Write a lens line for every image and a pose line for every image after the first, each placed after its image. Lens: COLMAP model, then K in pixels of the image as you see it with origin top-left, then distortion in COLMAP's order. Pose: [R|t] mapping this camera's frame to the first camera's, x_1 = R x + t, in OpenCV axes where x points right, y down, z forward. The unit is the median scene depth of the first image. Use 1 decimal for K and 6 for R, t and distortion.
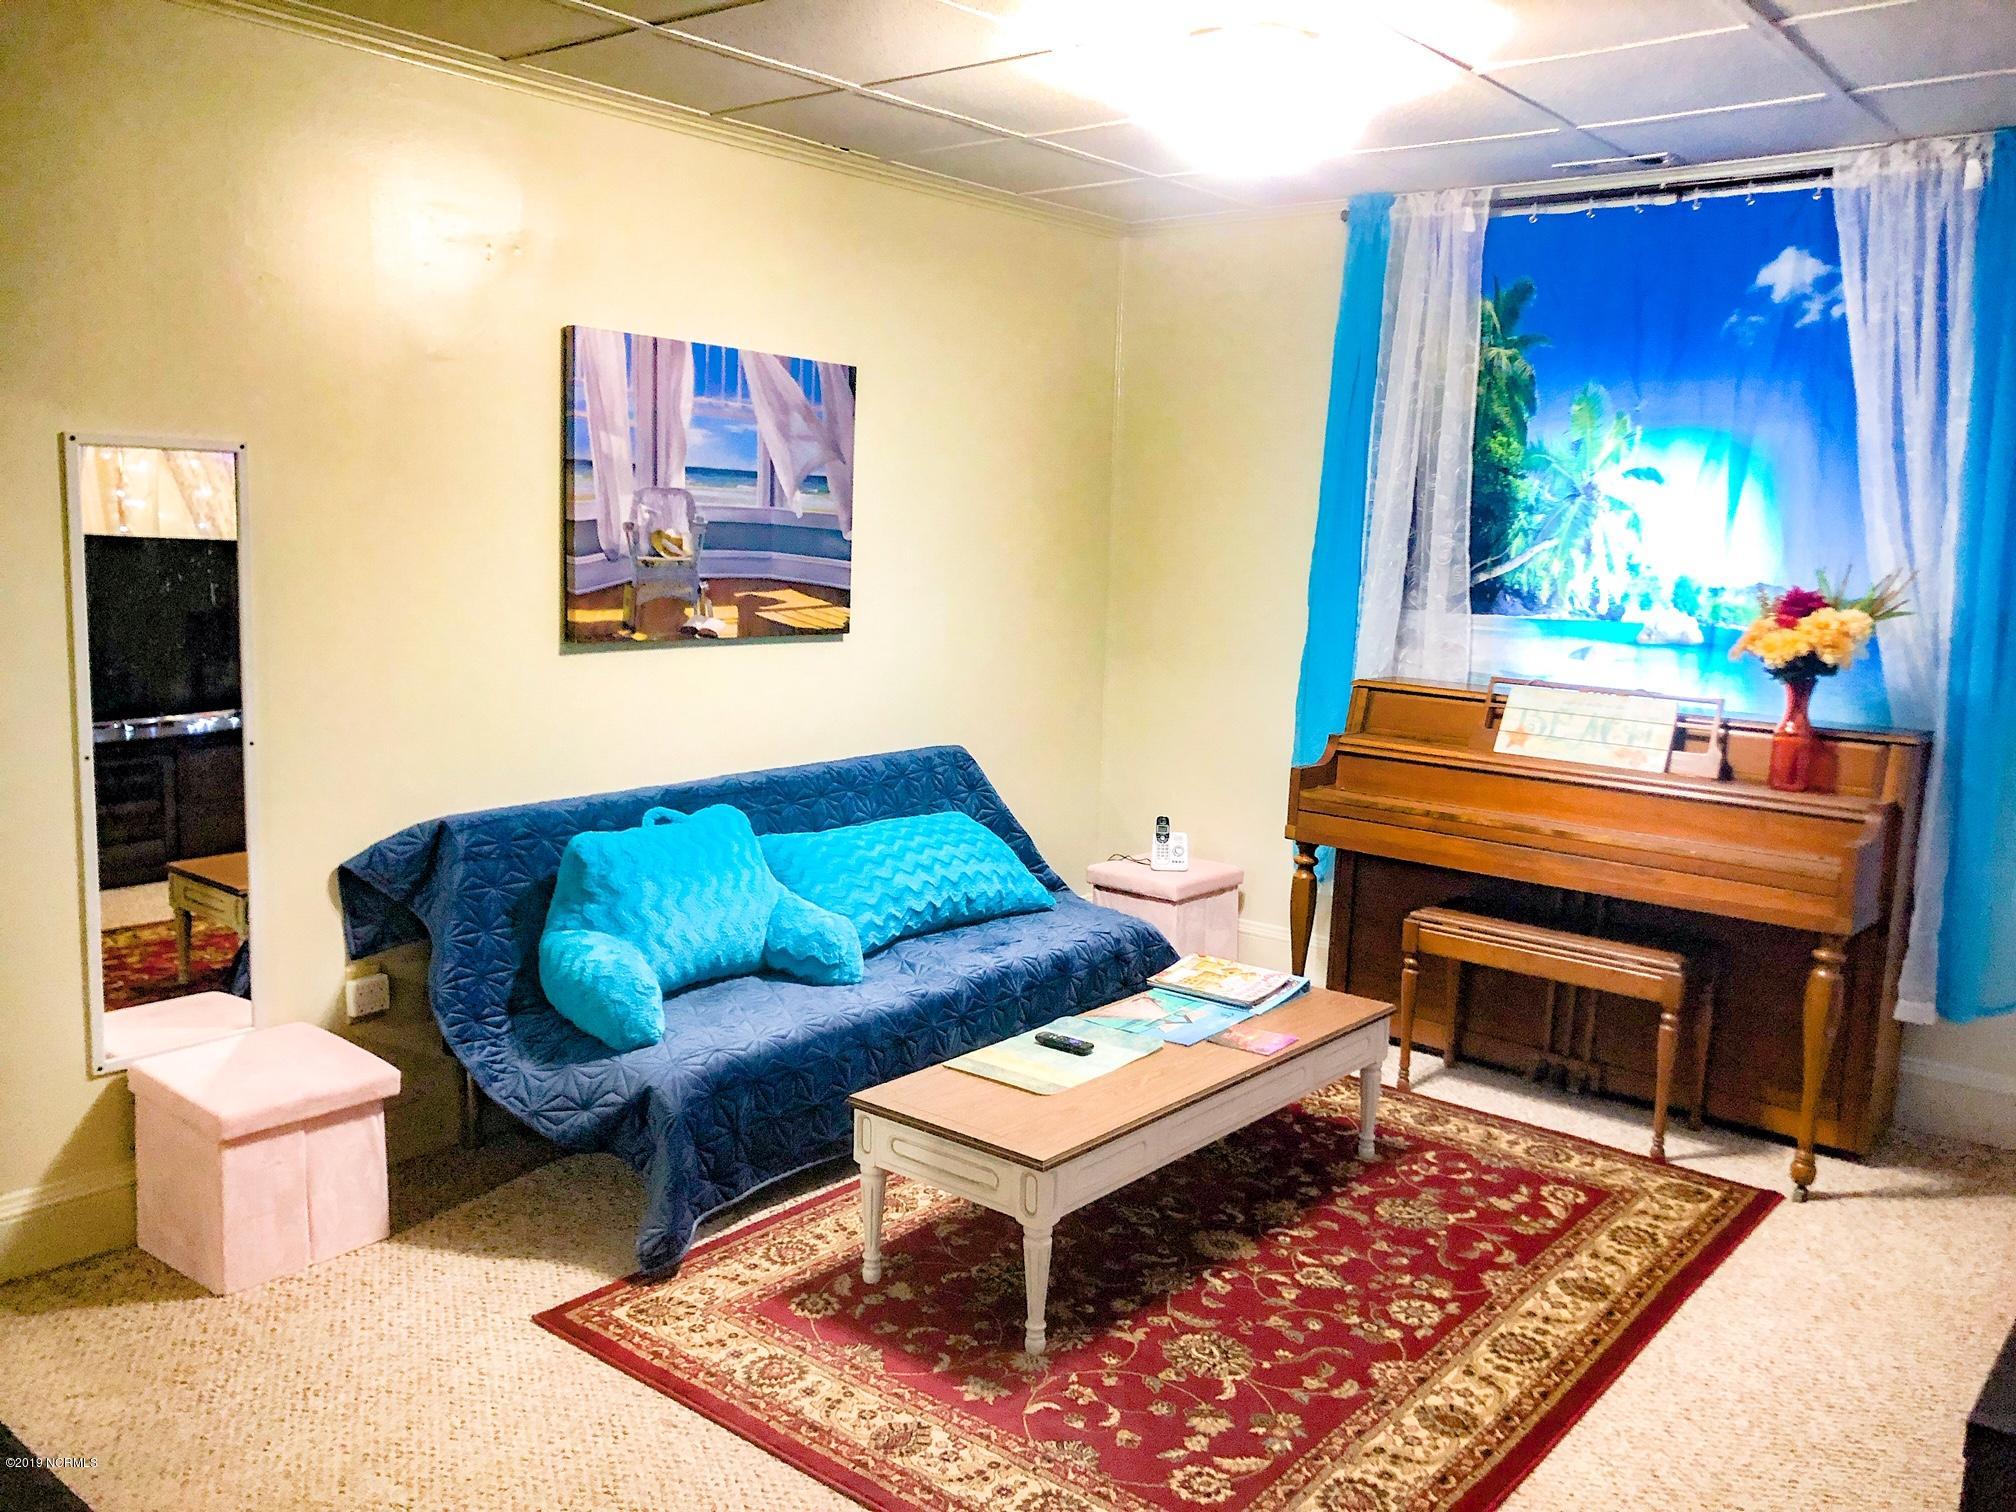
lens RADIAL K [[1651.0, 0, 1006.5], [0, 1651.0, 752.3], [0, 0, 1]] dist [0.031892, -0.025097]
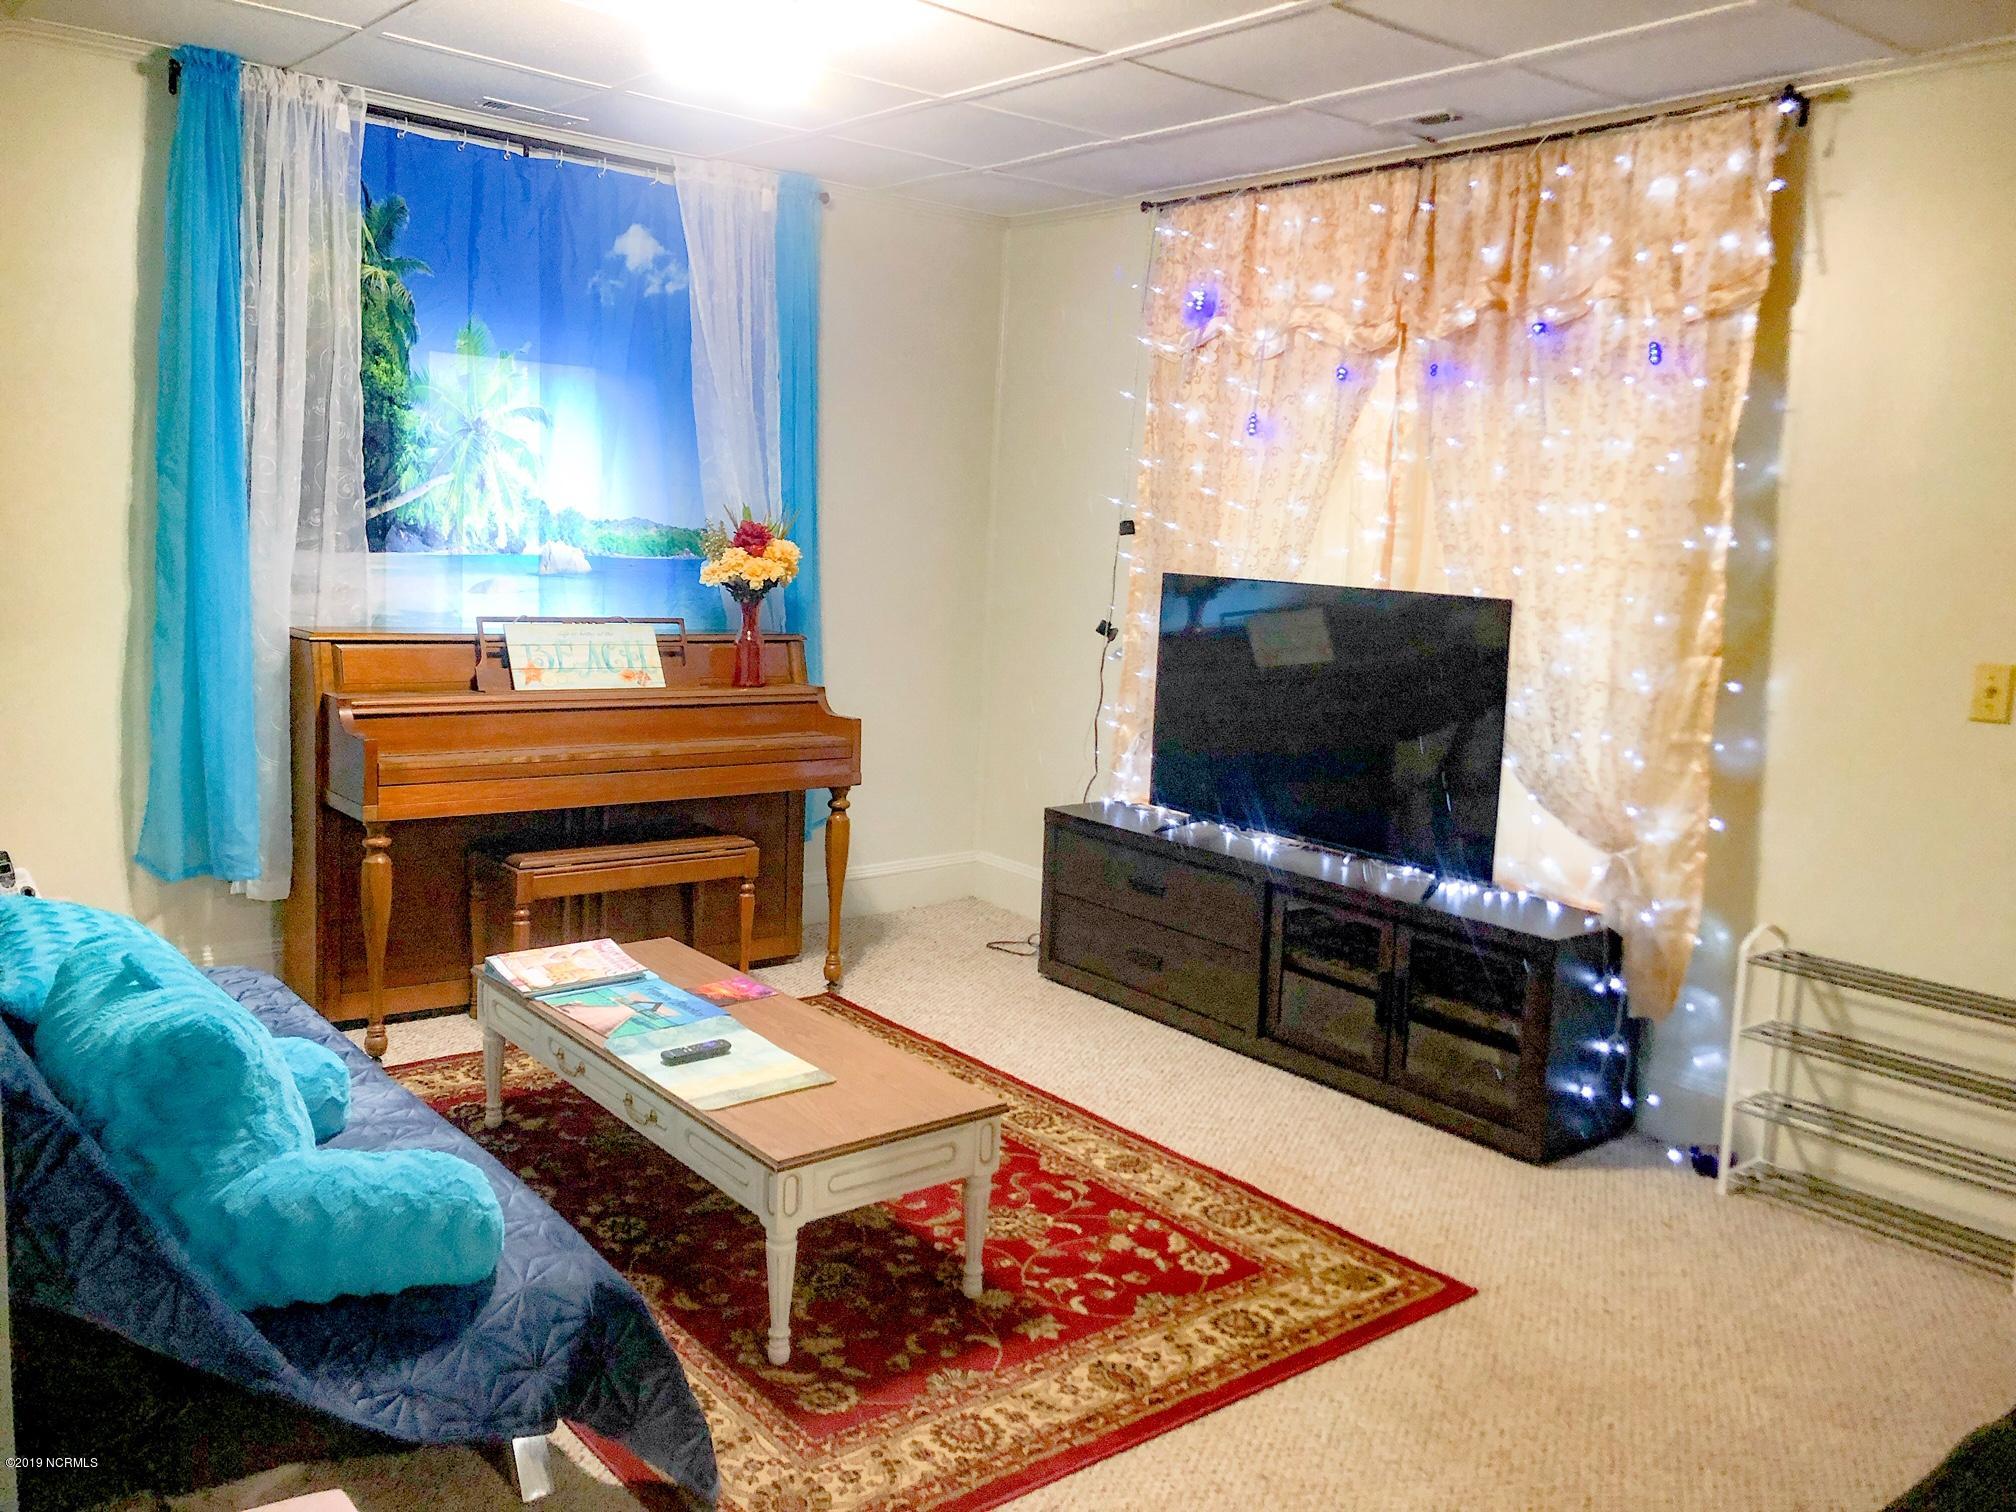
lens RADIAL K [[1651.0, 0, 1006.7], [0, 1651.0, 763.7], [0, 0, 1]] dist [0.031892, -0.025097]
pose [[0.197278, -0.170877, 0.965341, -0.601094], [0.095191, 0.983378, 0.154617, -0.080675], [-0.975715, 0.061389, 0.210265, 0.482308]]
